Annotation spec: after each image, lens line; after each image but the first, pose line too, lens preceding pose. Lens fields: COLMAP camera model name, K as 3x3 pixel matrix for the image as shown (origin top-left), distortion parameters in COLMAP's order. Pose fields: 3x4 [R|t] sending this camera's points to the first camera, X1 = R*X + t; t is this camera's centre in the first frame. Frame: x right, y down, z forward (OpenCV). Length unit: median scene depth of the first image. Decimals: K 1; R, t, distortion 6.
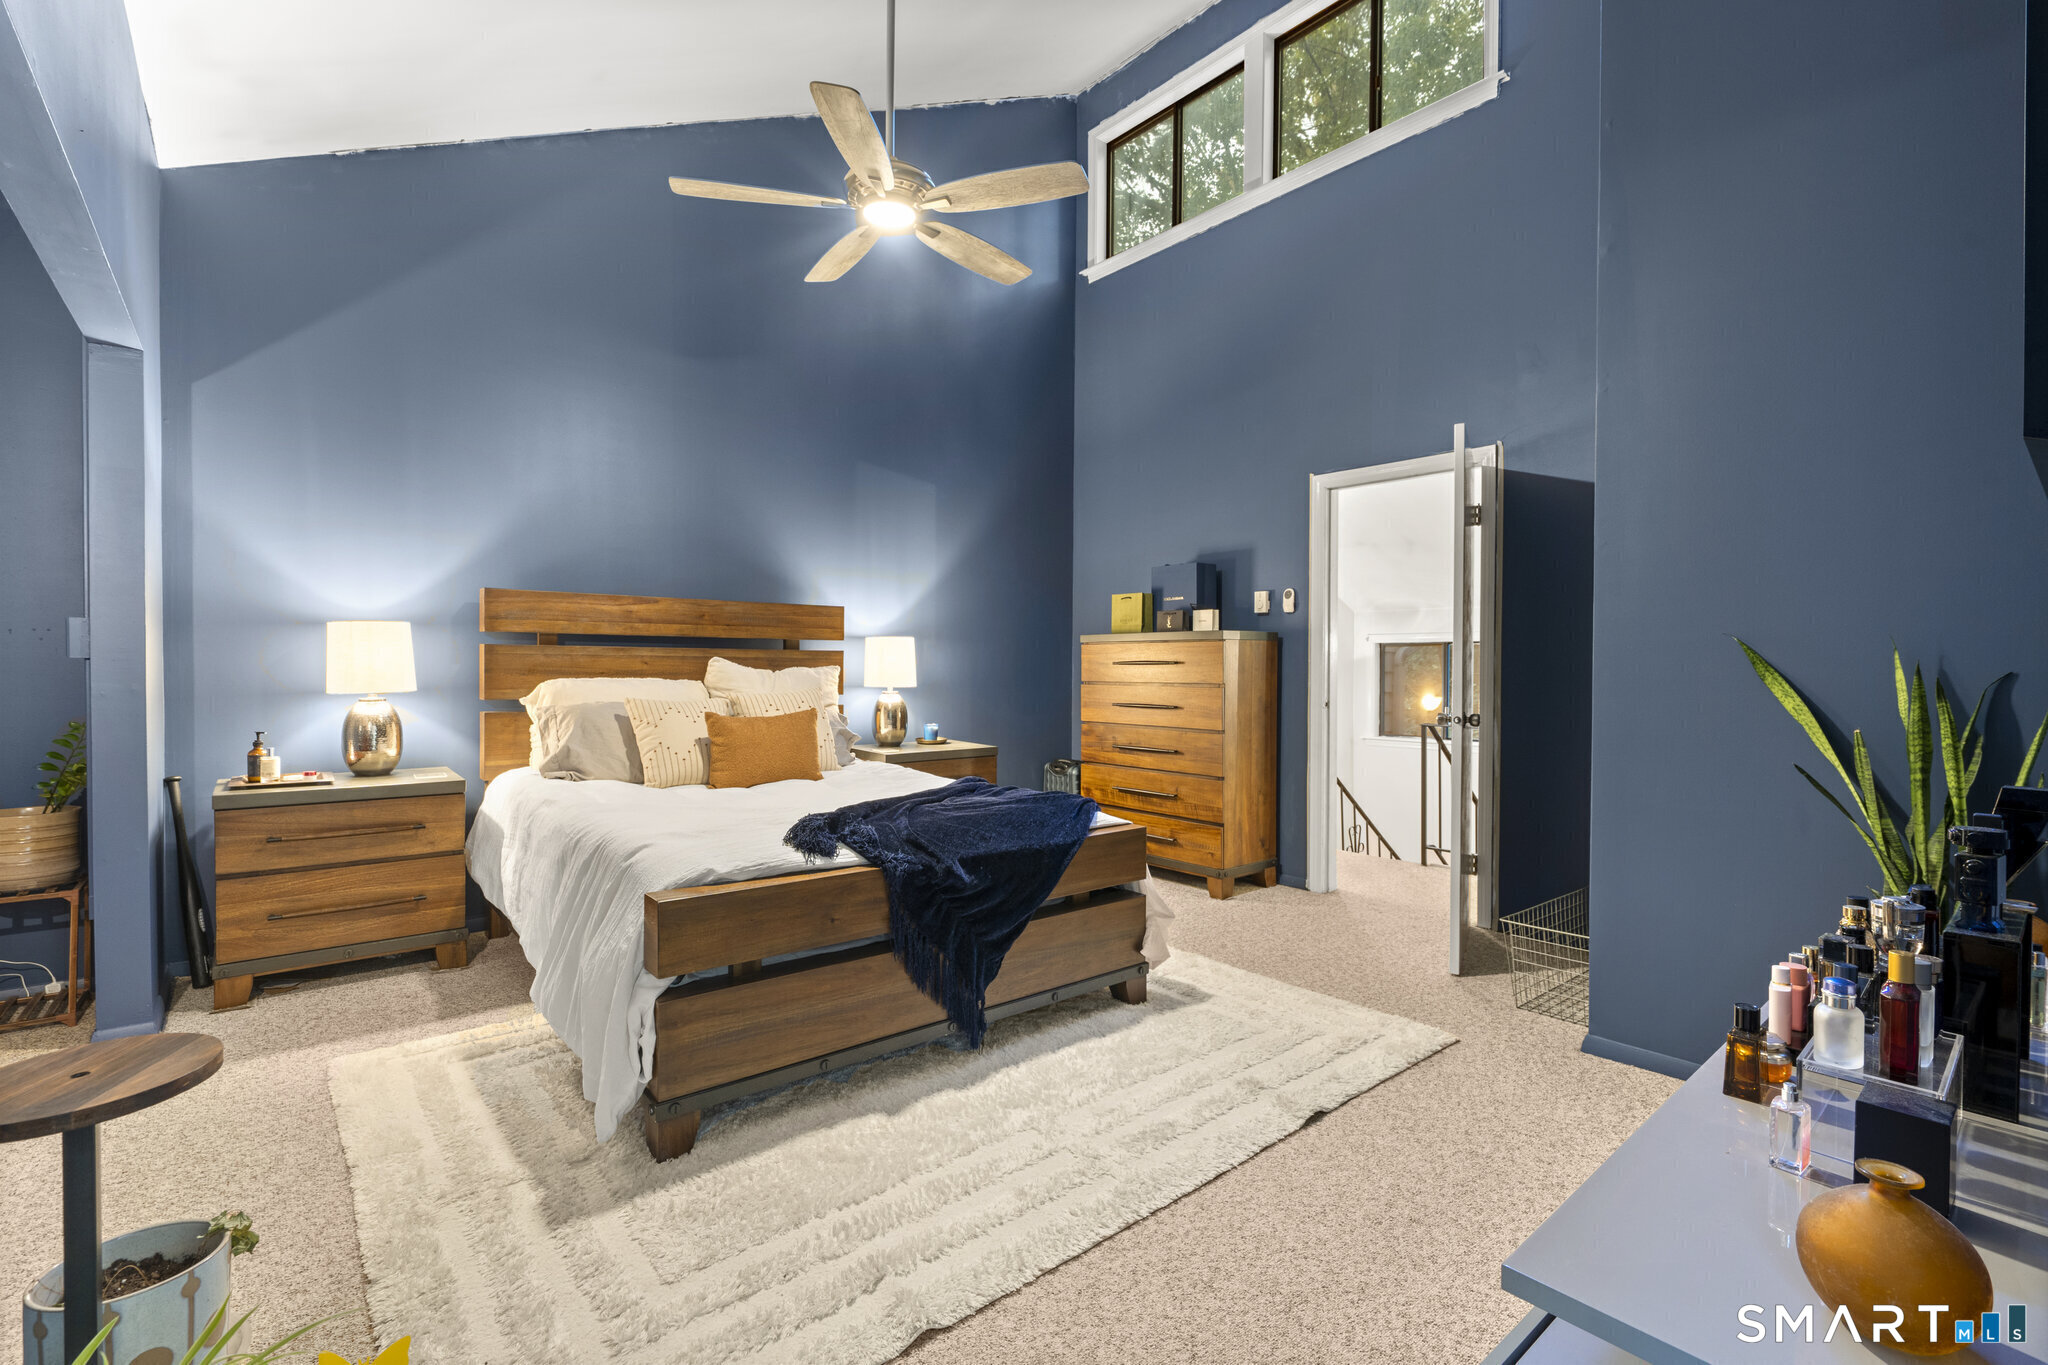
lens RADIAL K [[919.7, 0, 1025.9], [0, 919.7, 678.5], [0, 0, 1]] dist [-0.001562, 0.001091]
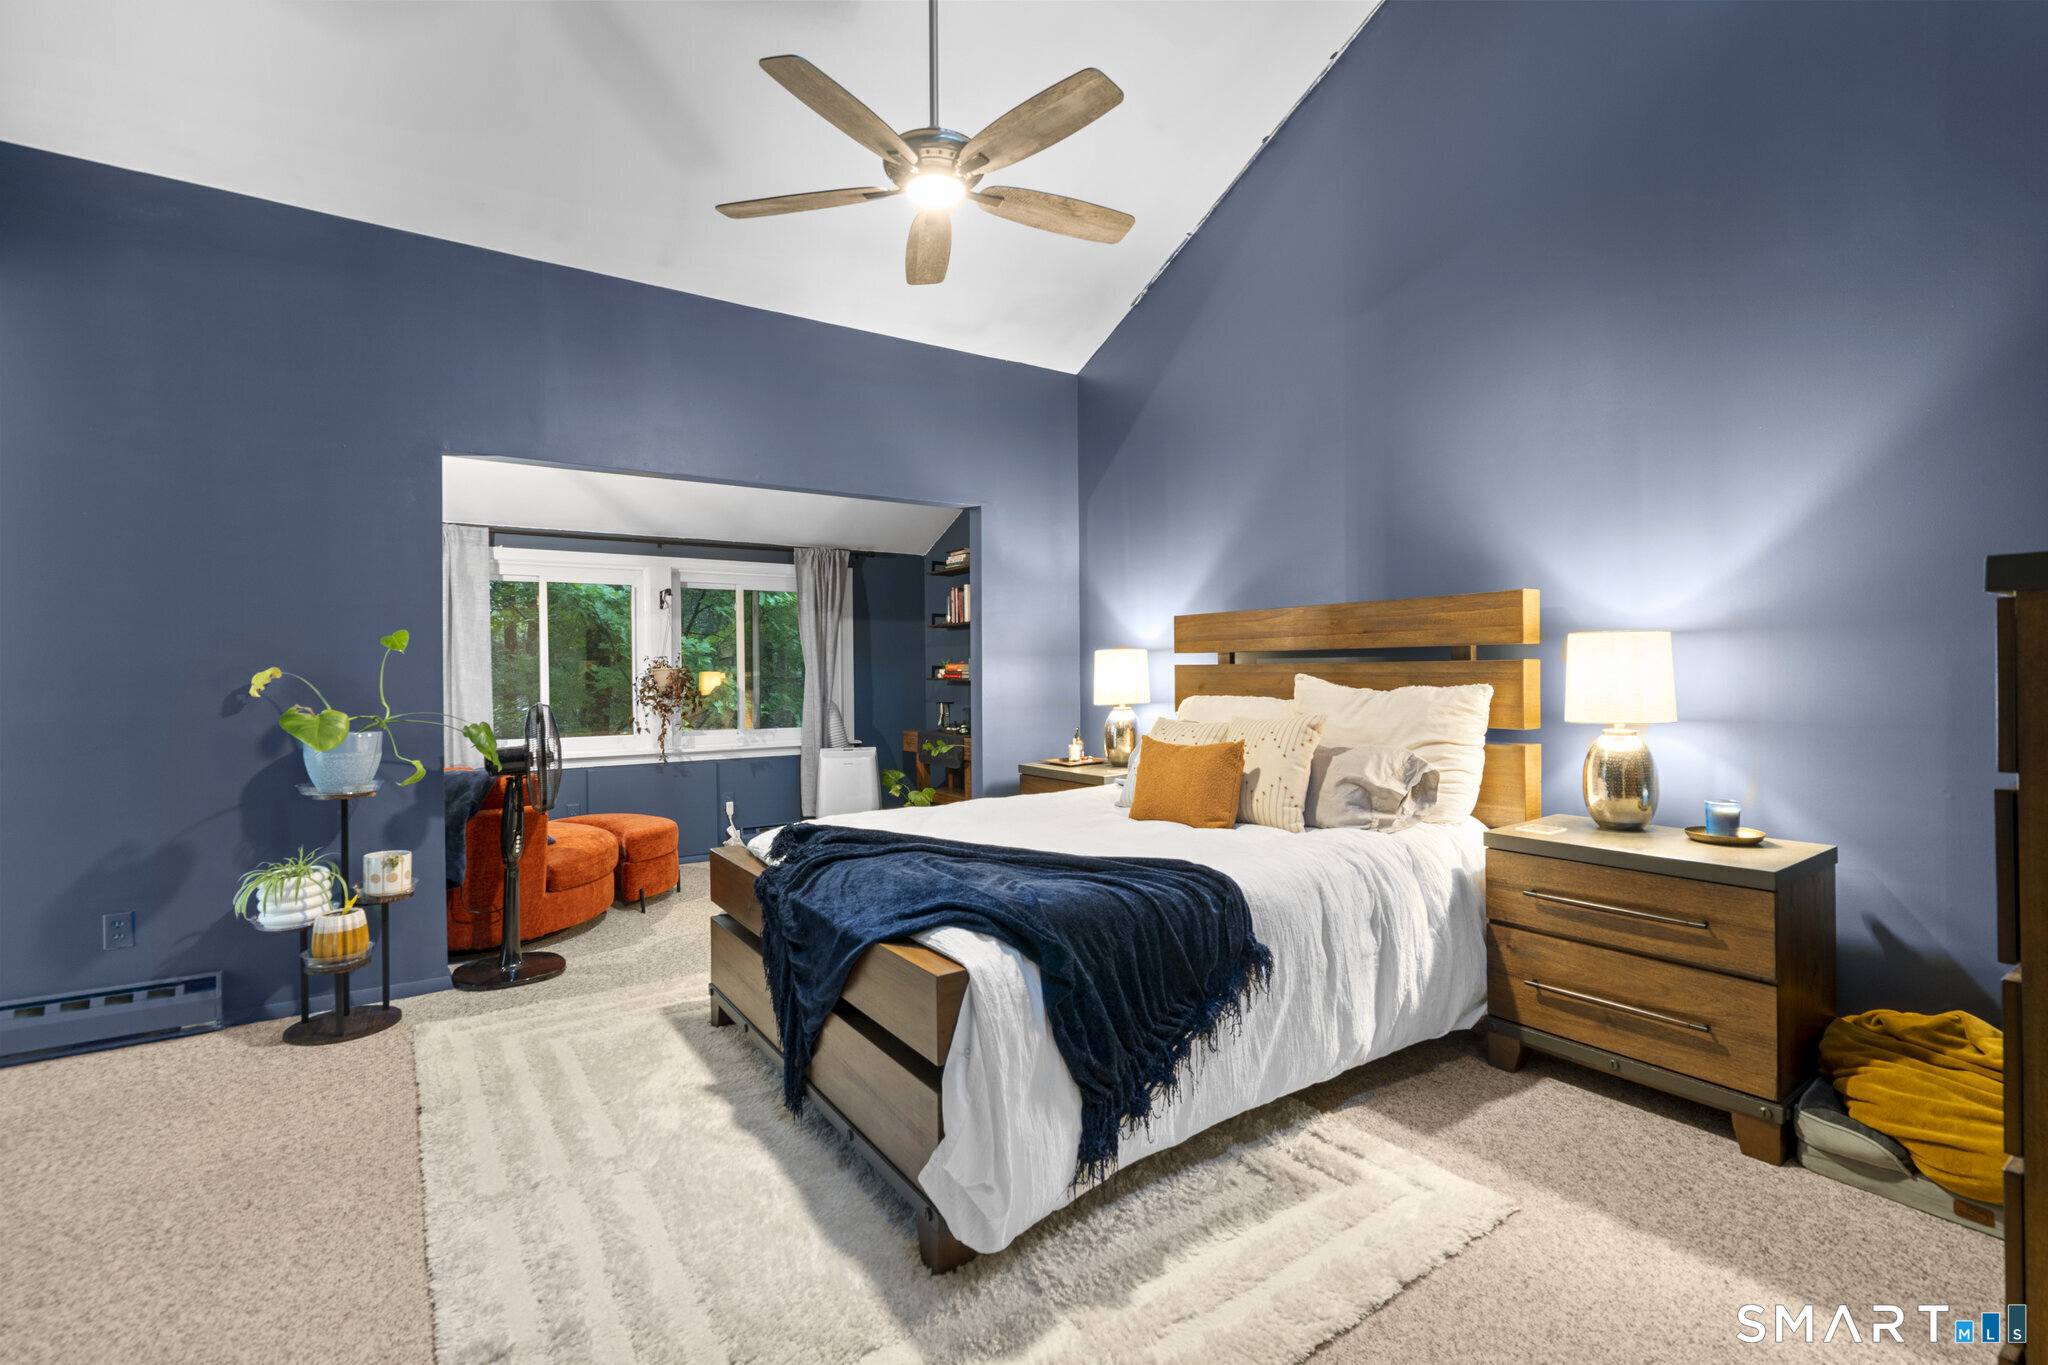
lens RADIAL K [[919.7, 0, 1025.9], [0, 919.7, 678.5], [0, 0, 1]] dist [-0.001562, 0.001091]
pose [[-0.108733, -0.003408, -0.994065, 0.523204], [-0.008493, 0.999961, -0.002499, -0.013620], [0.994035, 0.008171, -0.108758, 0.849167]]
